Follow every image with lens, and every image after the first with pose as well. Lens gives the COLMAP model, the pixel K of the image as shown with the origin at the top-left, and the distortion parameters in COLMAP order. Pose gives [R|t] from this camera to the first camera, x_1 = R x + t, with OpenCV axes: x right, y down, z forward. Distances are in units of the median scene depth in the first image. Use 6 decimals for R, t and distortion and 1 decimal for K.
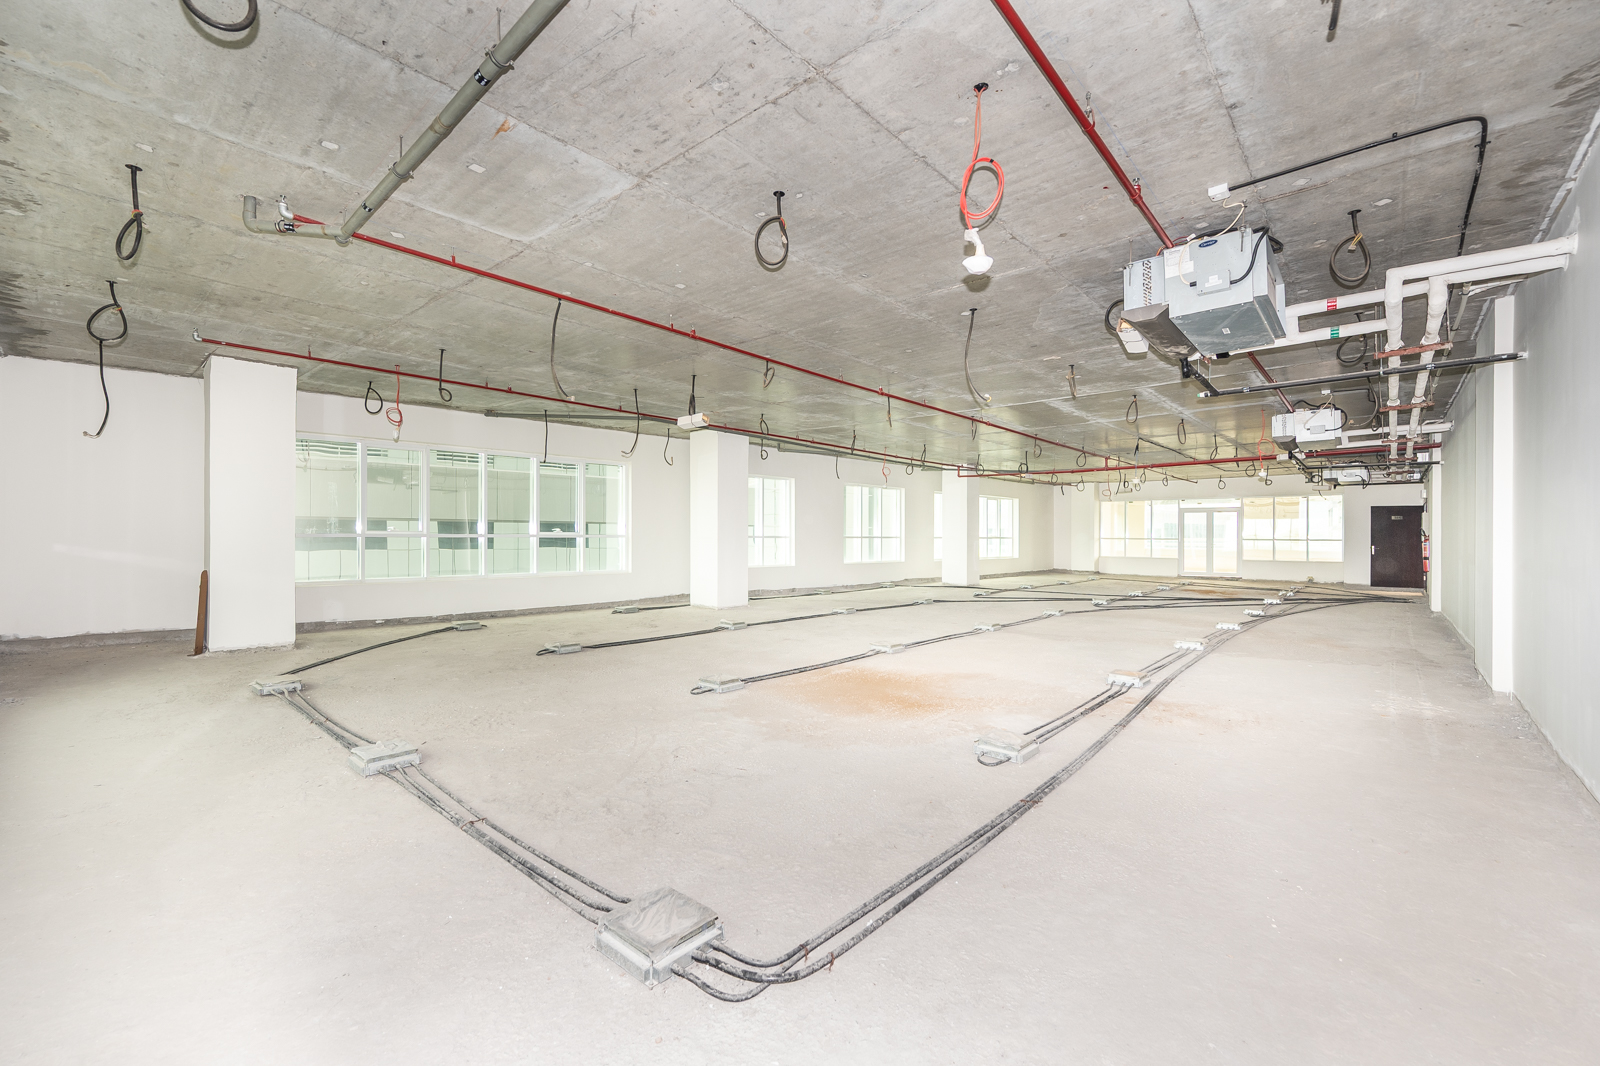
lens RADIAL K [[660.2, 0, 800.4], [0, 660.2, 535.3], [0, 0, 1]] dist [-0.000776, 0.000042]
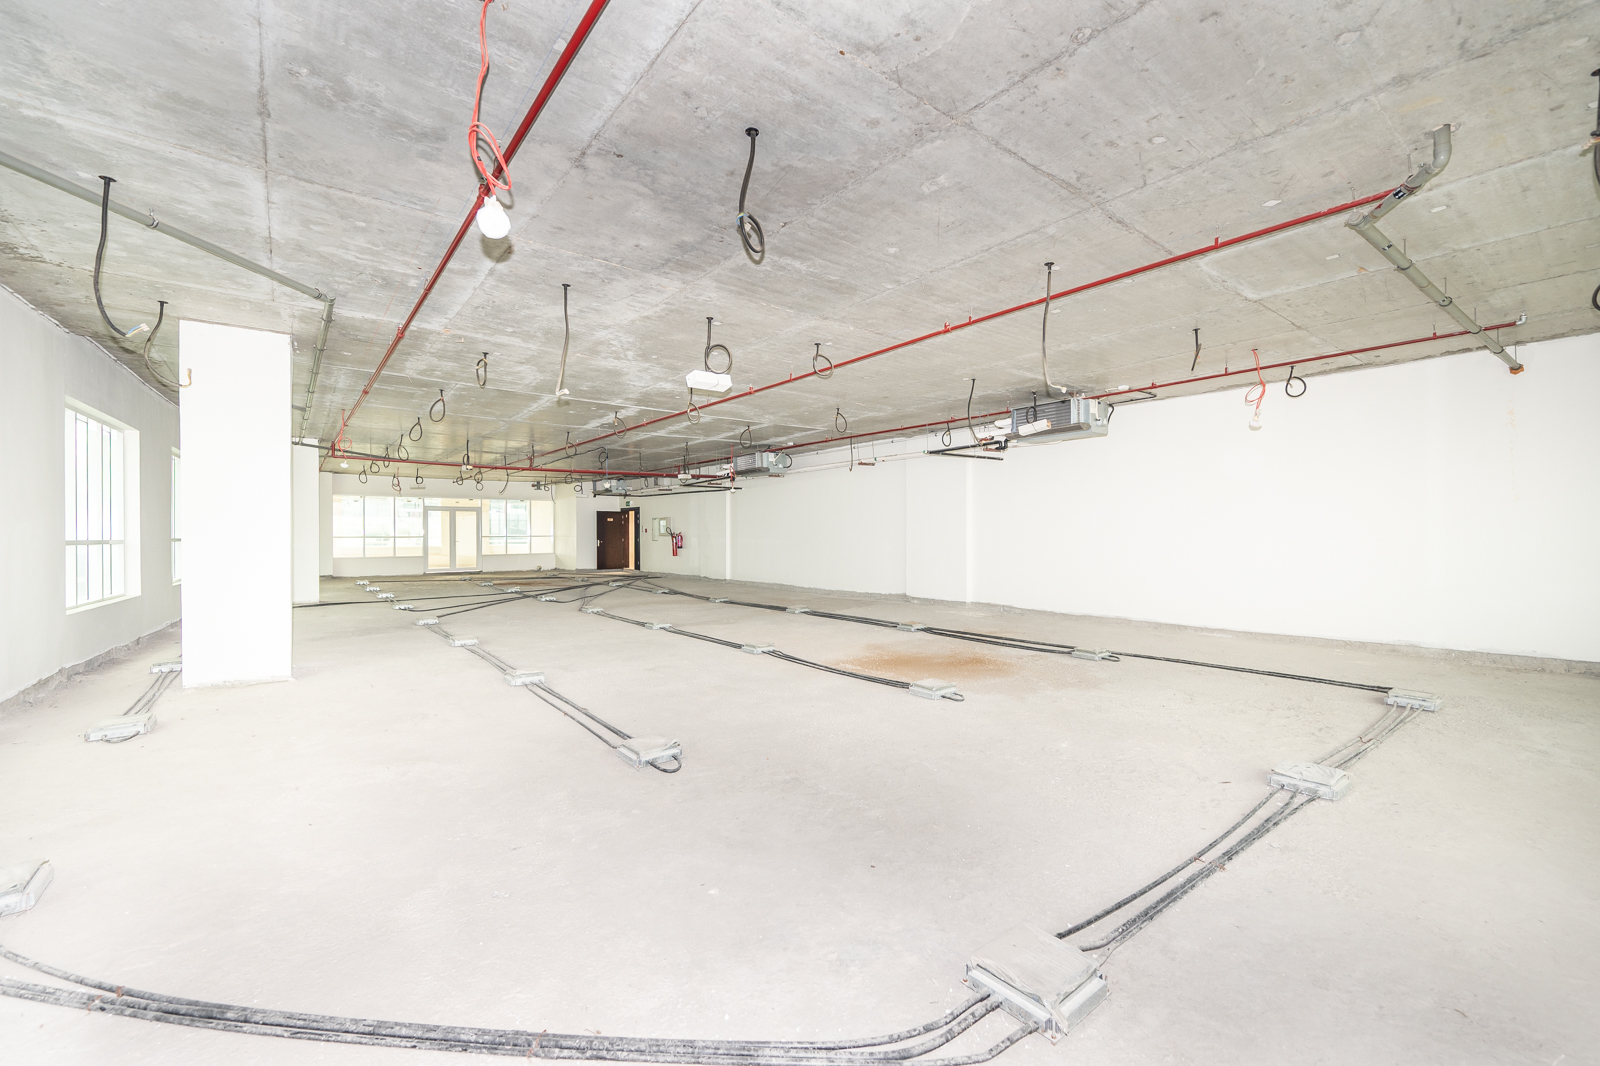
lens RADIAL K [[647.7, 0, 797.9], [0, 647.7, 531.6], [0, 0, 1]] dist [0.003455, 0.000062]
pose [[0.197647, -0.002636, 0.980270, -0.365320], [0.002216, 0.999995, 0.002242, -0.004121], [-0.980271, 0.001729, 0.197652, 0.332946]]
